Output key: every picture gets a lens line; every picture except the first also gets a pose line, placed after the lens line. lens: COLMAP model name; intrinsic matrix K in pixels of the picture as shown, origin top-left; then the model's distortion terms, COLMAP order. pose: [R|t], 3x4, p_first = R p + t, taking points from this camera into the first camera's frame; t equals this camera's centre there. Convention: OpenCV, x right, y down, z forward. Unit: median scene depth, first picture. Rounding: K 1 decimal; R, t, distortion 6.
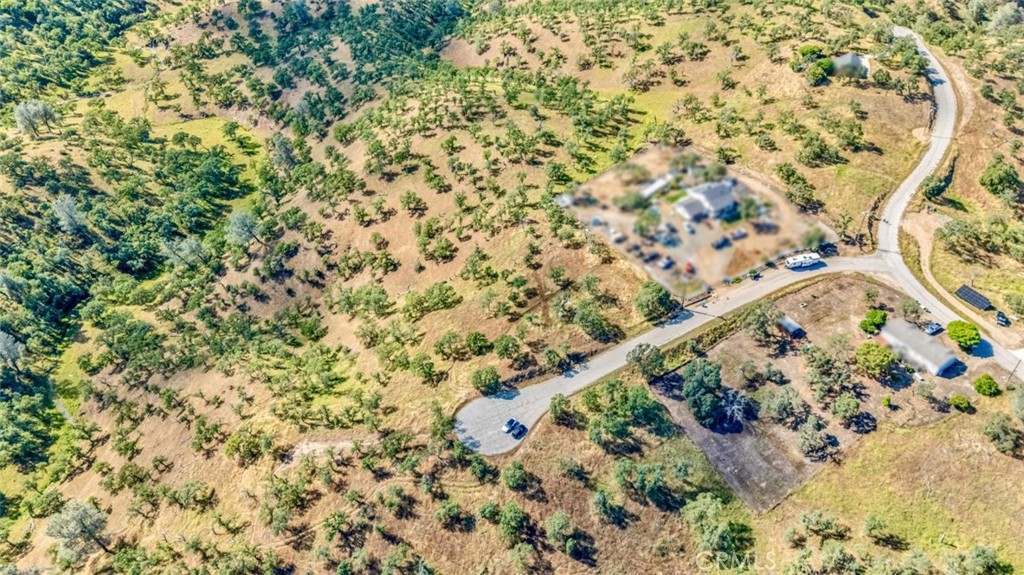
lens RADIAL K [[744.8, 0, 512.9], [0, 744.8, 283.2], [0, 0, 1]] dist [0.059406, -0.044937]
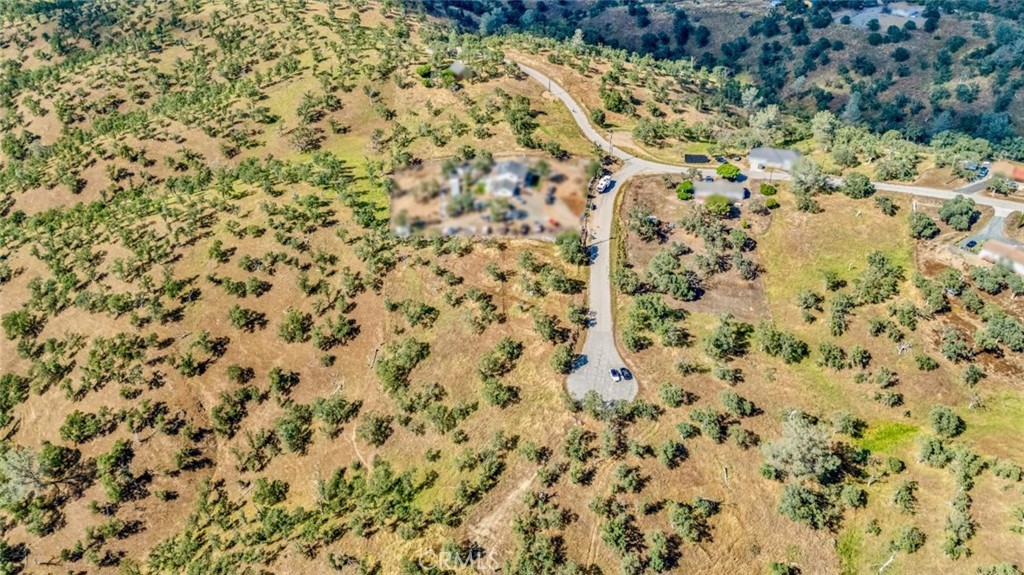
lens RADIAL K [[744.8, 0, 505.1], [0, 744.8, 285.5], [0, 0, 1]] dist [0.059406, -0.044937]
pose [[0.624842, -0.425644, 0.654523, -0.587954], [0.515463, 0.854546, 0.063634, -0.049127], [-0.586405, 0.297621, 0.753360, 0.220030]]
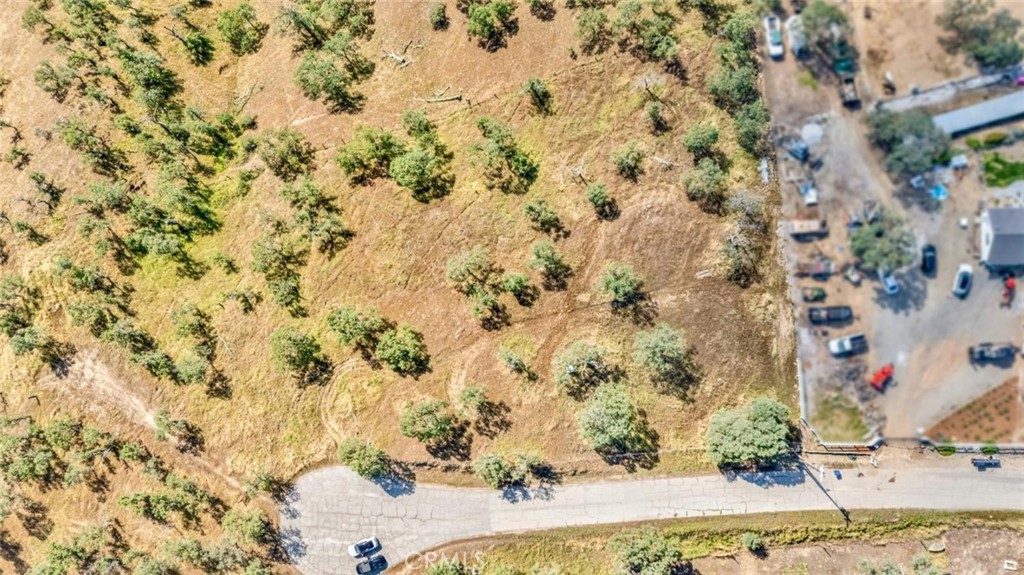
lens RADIAL K [[744.8, 0, 510.0], [0, 744.8, 294.0], [0, 0, 1]] dist [0.059406, -0.044937]
pose [[0.879570, 0.475739, 0.005334, -0.000470], [-0.317168, 0.577966, 0.751904, -0.336569], [0.354627, -0.663045, 0.659251, 0.632064]]
